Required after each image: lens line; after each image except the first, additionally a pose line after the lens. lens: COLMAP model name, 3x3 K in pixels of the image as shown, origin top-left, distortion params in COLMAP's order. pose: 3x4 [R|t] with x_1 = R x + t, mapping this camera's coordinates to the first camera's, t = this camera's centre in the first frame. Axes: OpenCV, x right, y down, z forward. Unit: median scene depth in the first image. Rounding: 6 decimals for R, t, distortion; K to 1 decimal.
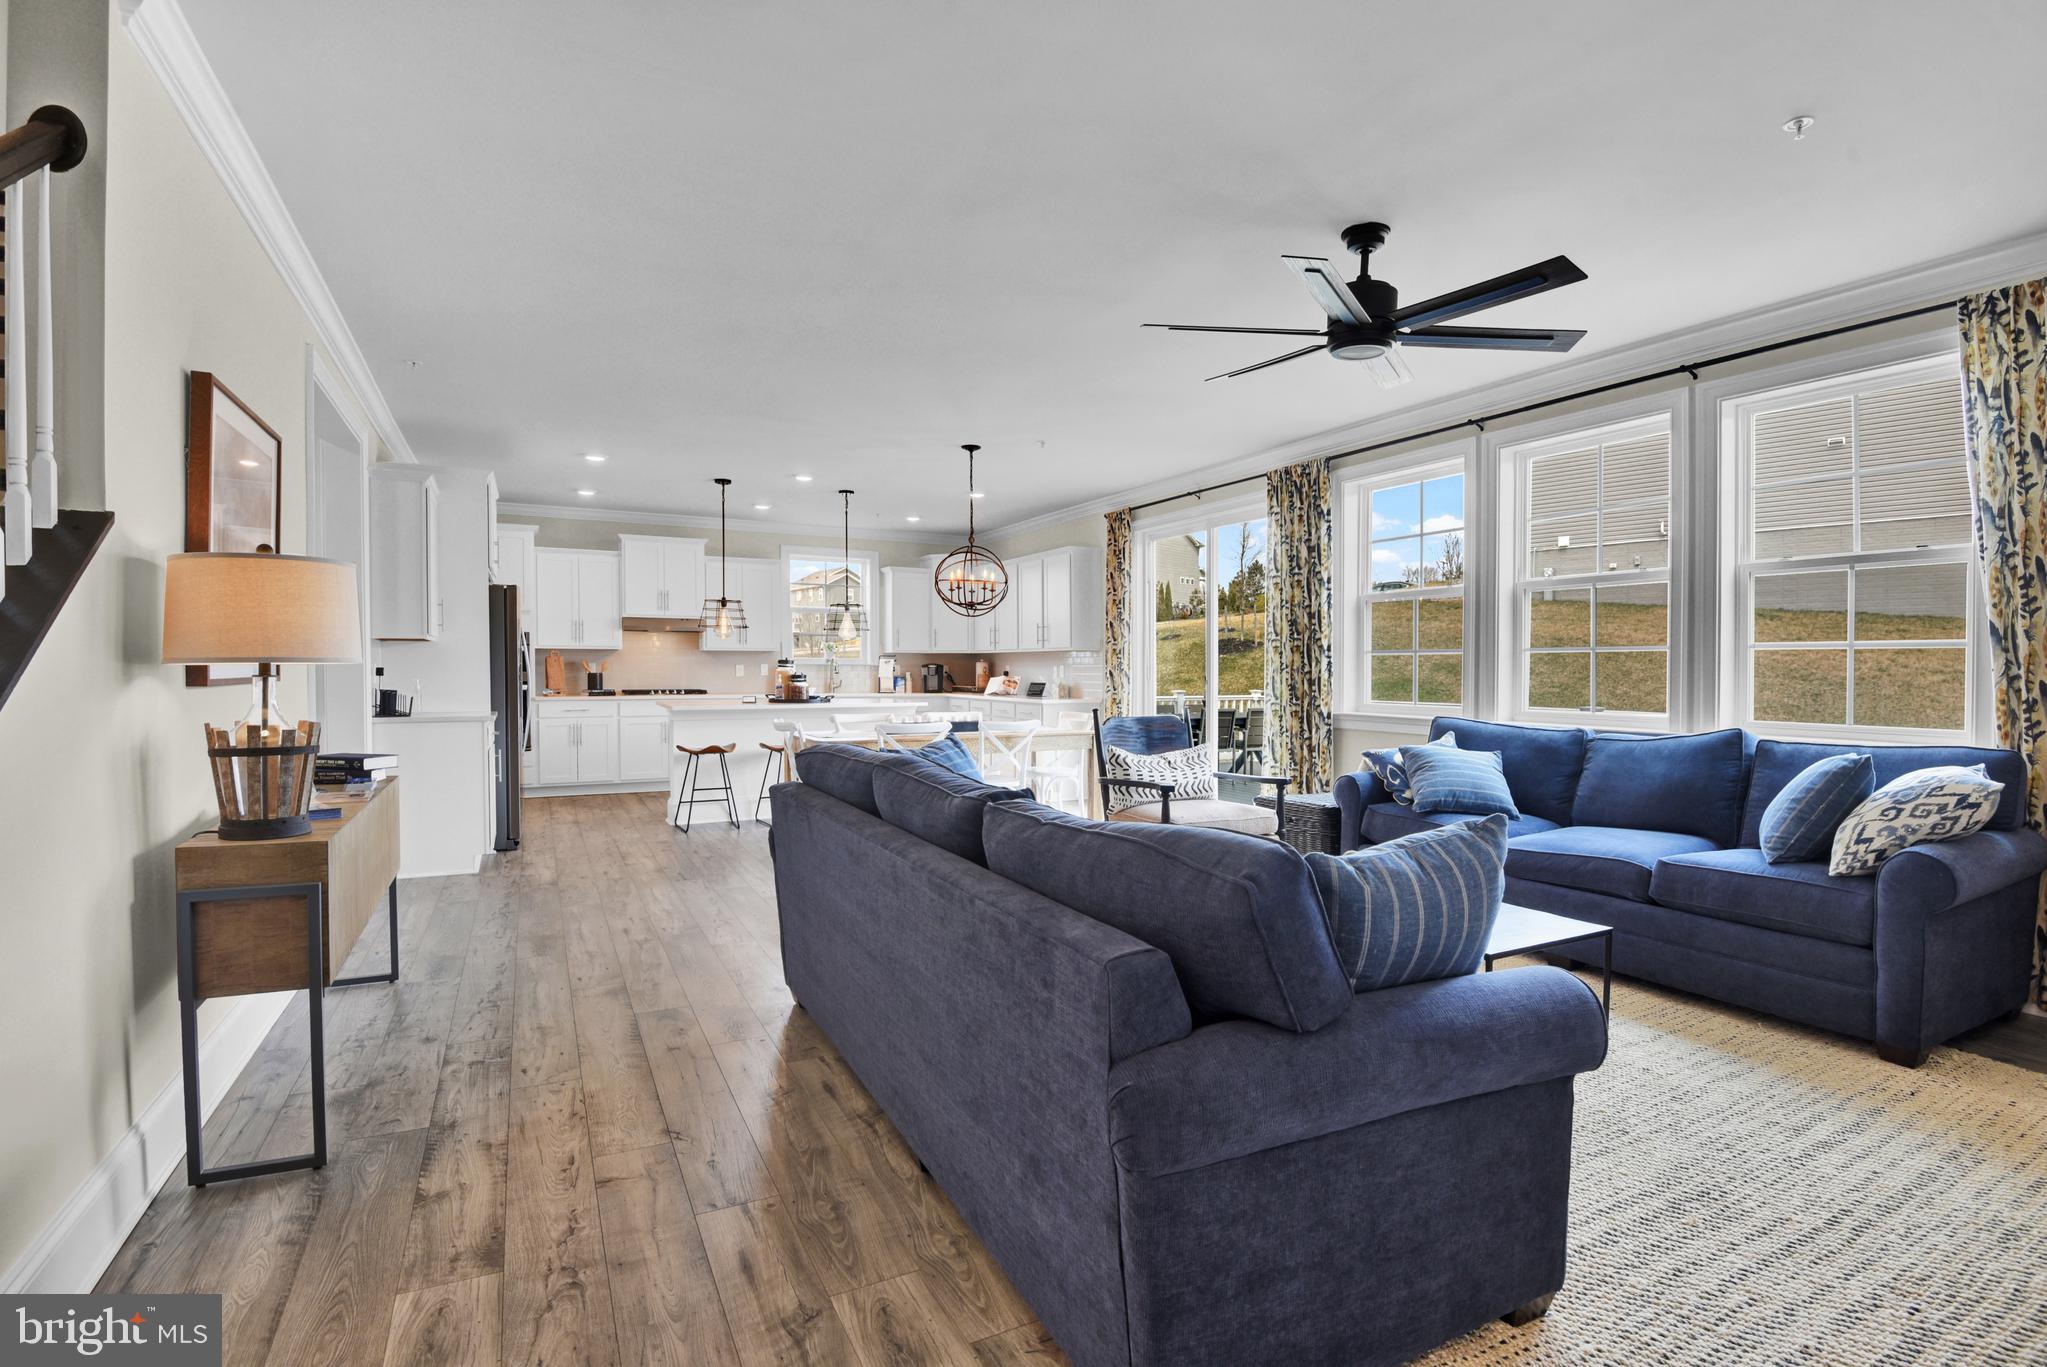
lens RADIAL K [[965.7, 0, 1023.5], [0, 965.7, 683.5], [0, 0, 1]] dist [-0.044333, -0.000343]
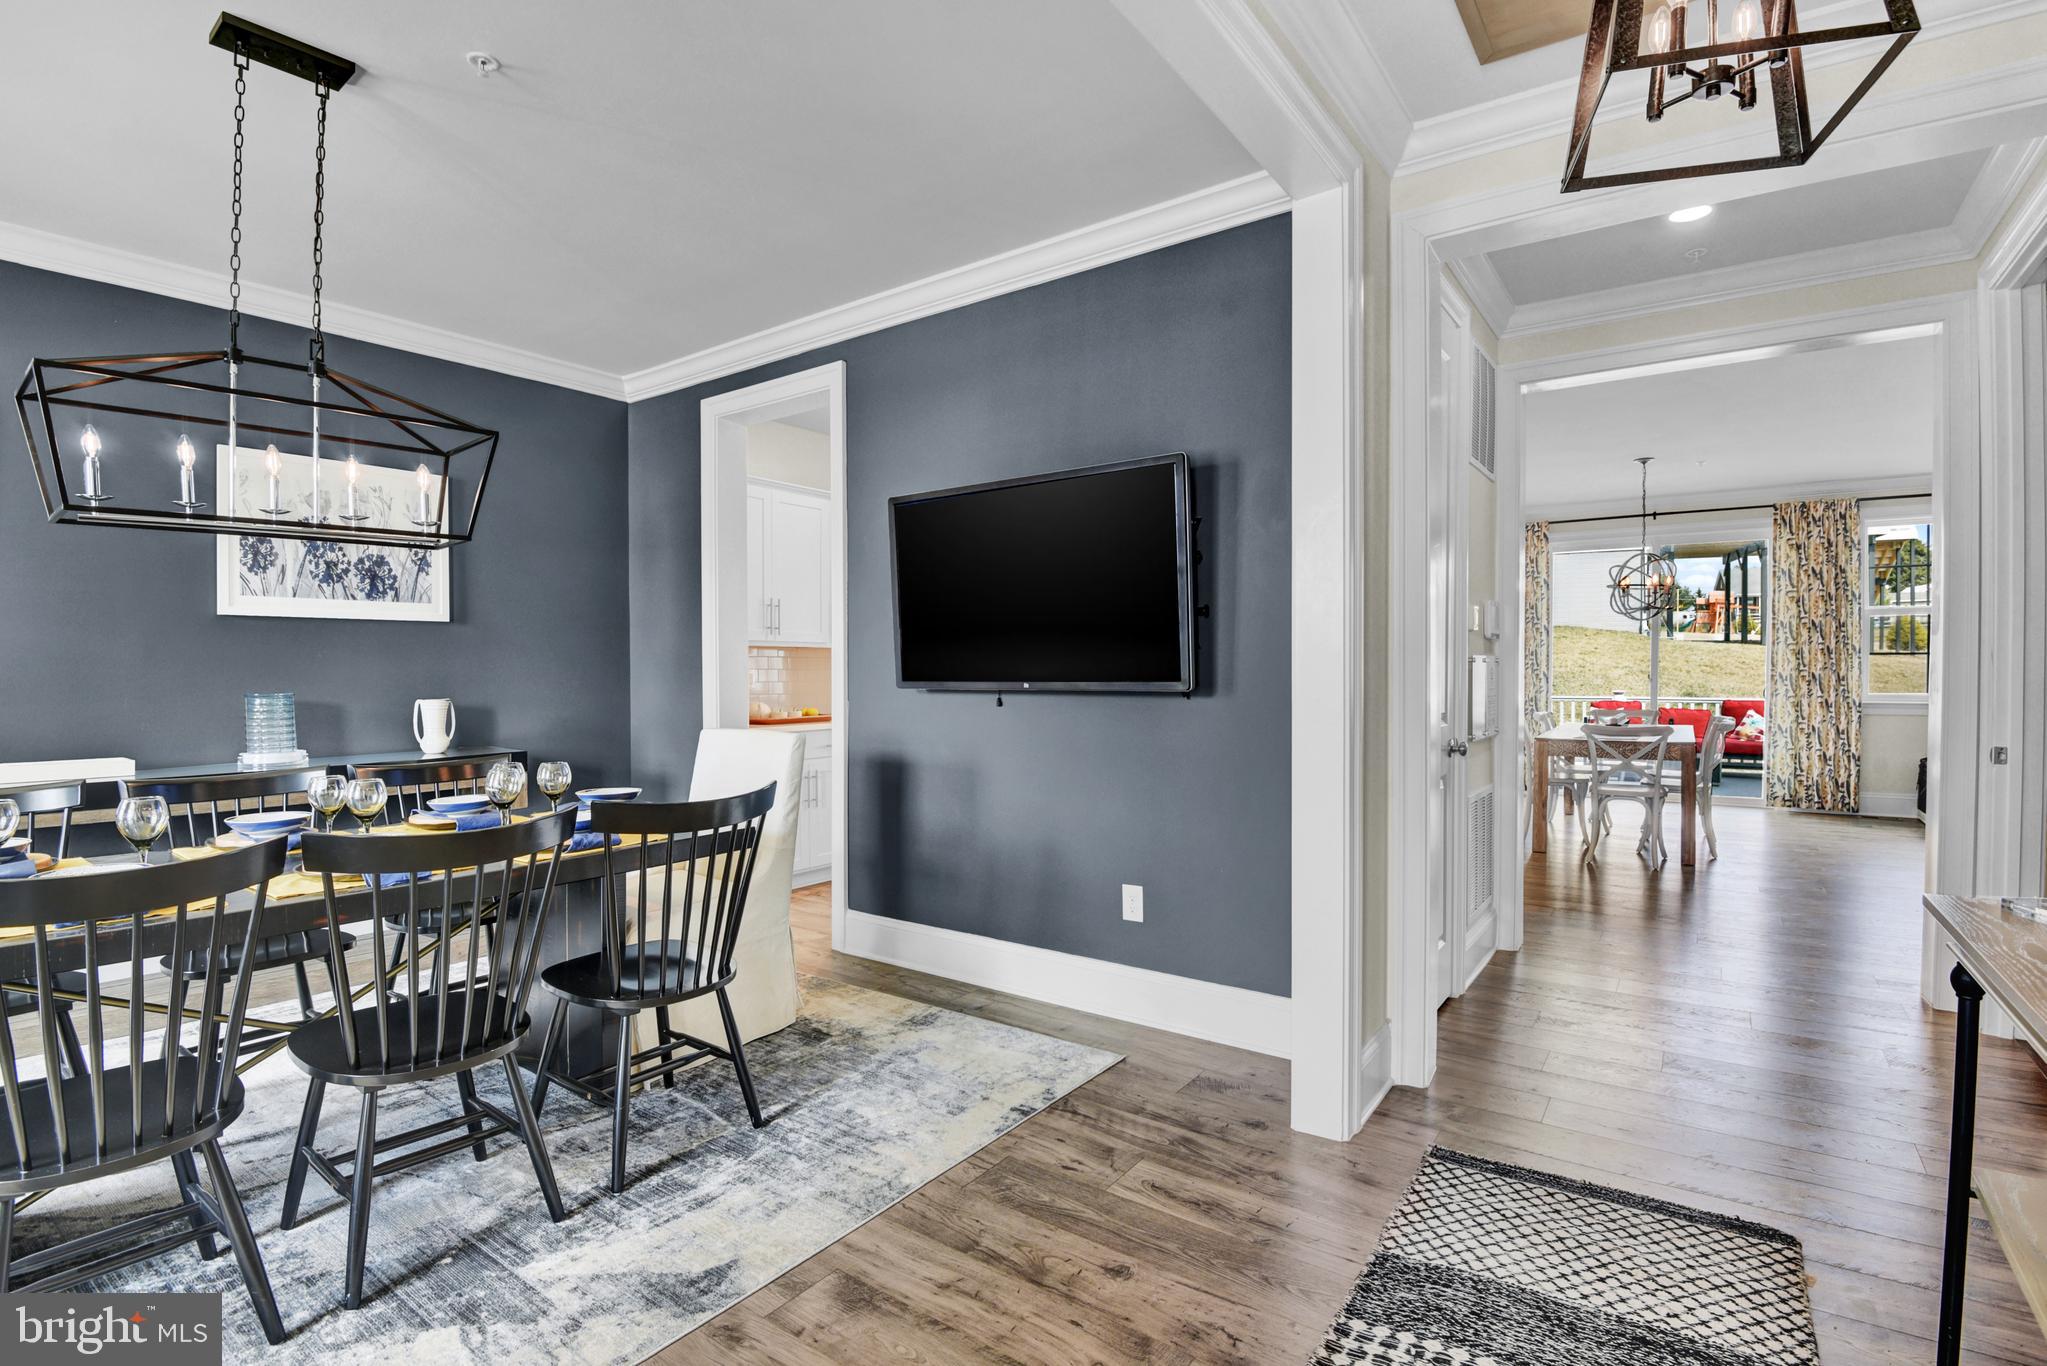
lens RADIAL K [[965.7, 0, 1023.5], [0, 965.7, 683.0], [0, 0, 1]] dist [-0.044333, -0.000343]
pose [[0.890998, -0.027447, 0.453176, -1.152717], [0.022627, 0.999615, 0.016057, -0.038806], [-0.453443, -0.004053, 0.891276, 0.403290]]
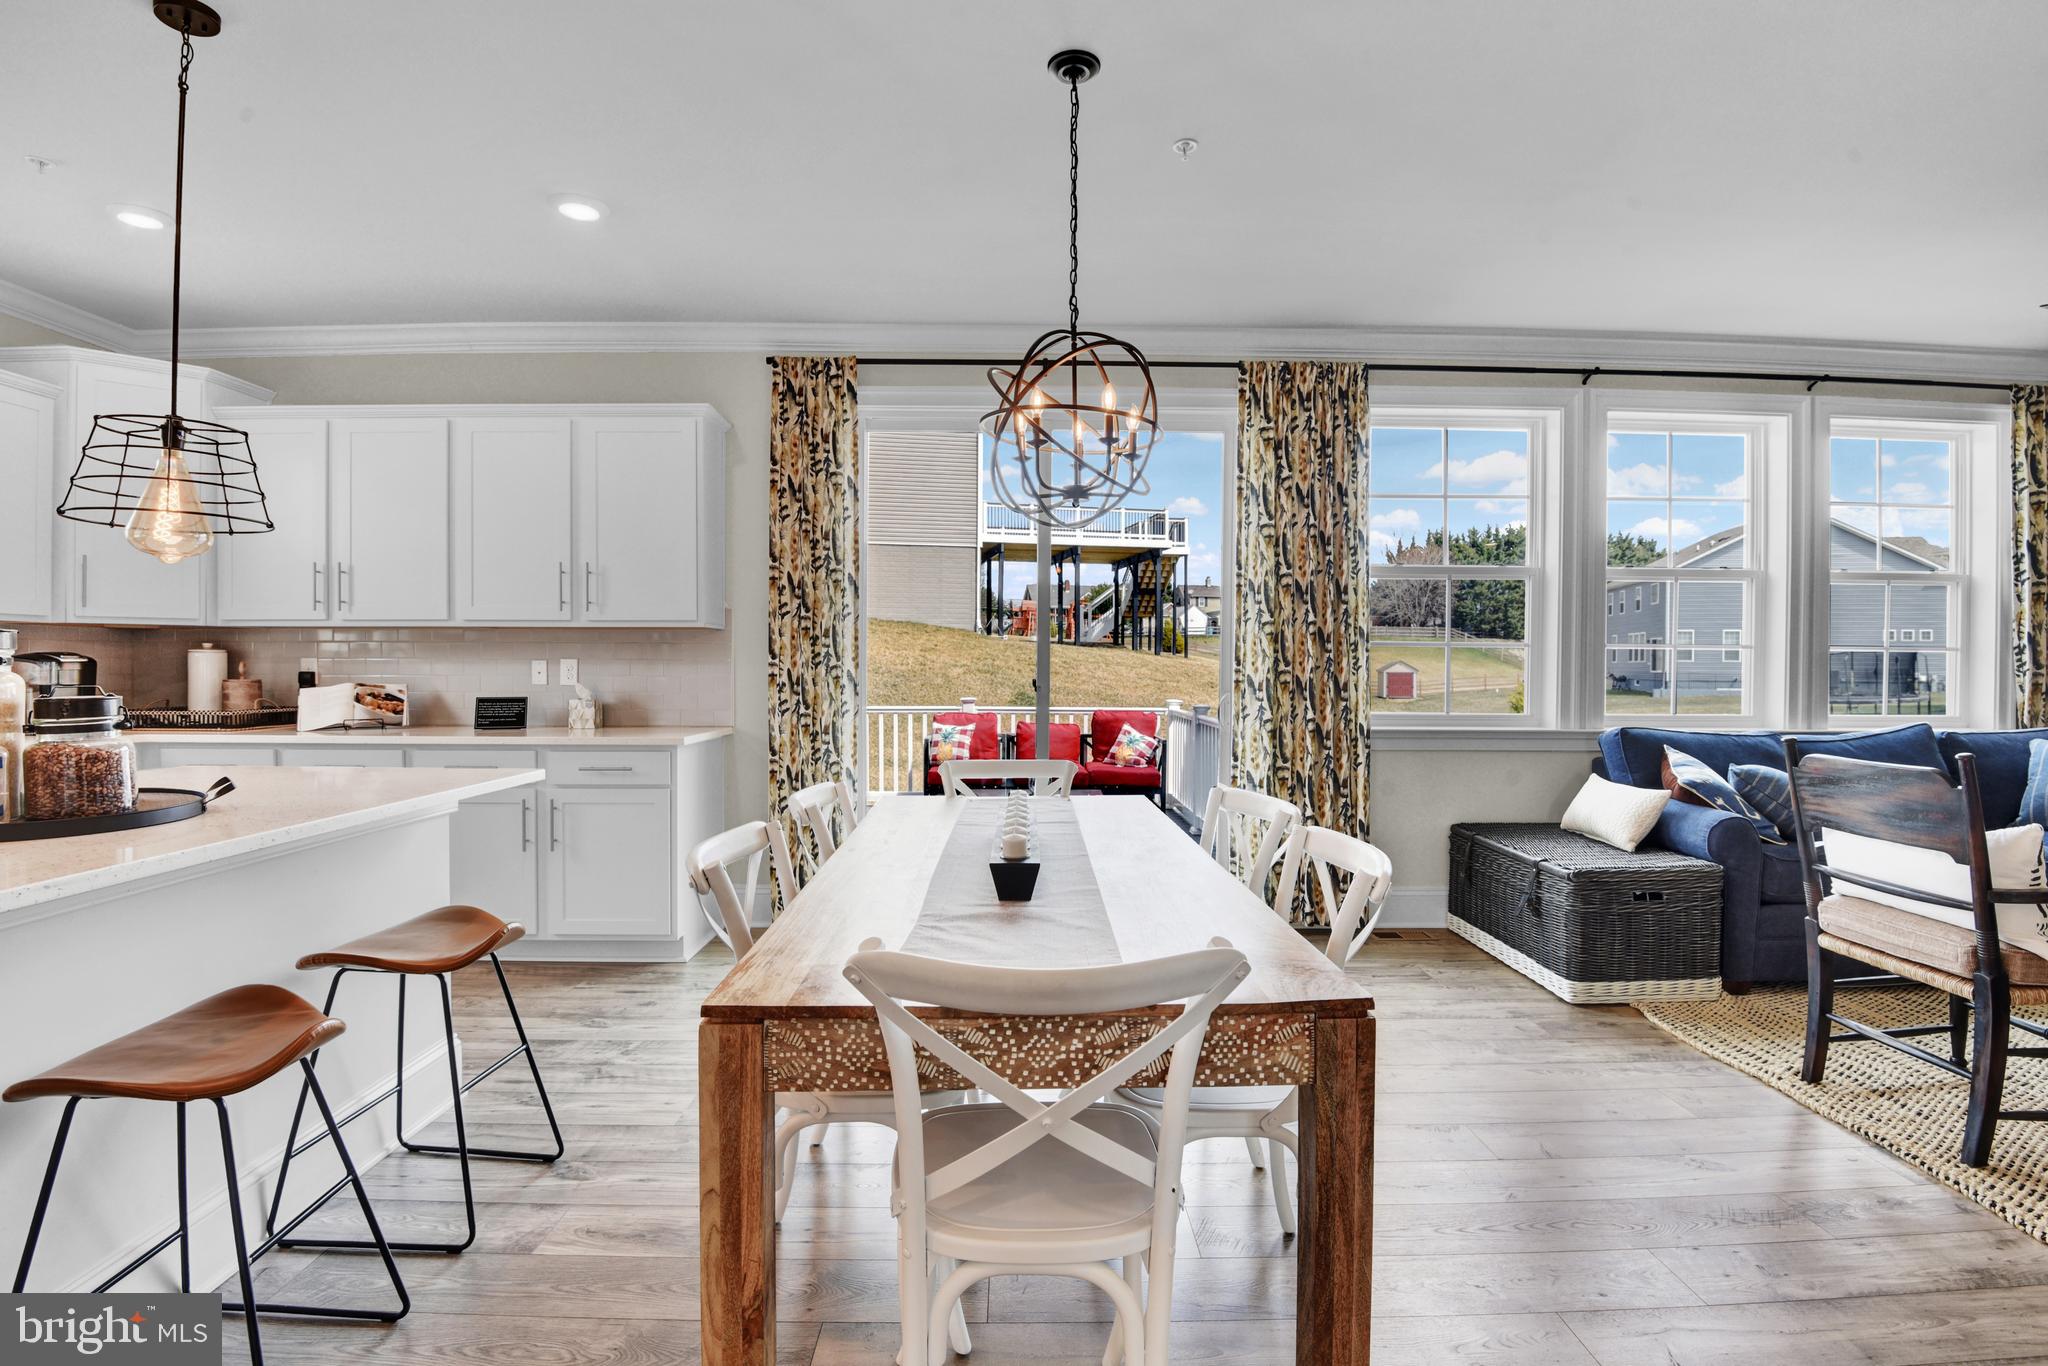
lens RADIAL K [[966.1, 0, 1024.0], [0, 966.1, 683.0], [0, 0, 1]] dist [-0.044333, -0.000343]
pose [[0.448593, -0.032129, 0.893158, -0.404789], [0.010474, 0.999474, 0.030693, -0.027744], [-0.893675, -0.004414, 0.448694, 0.877172]]
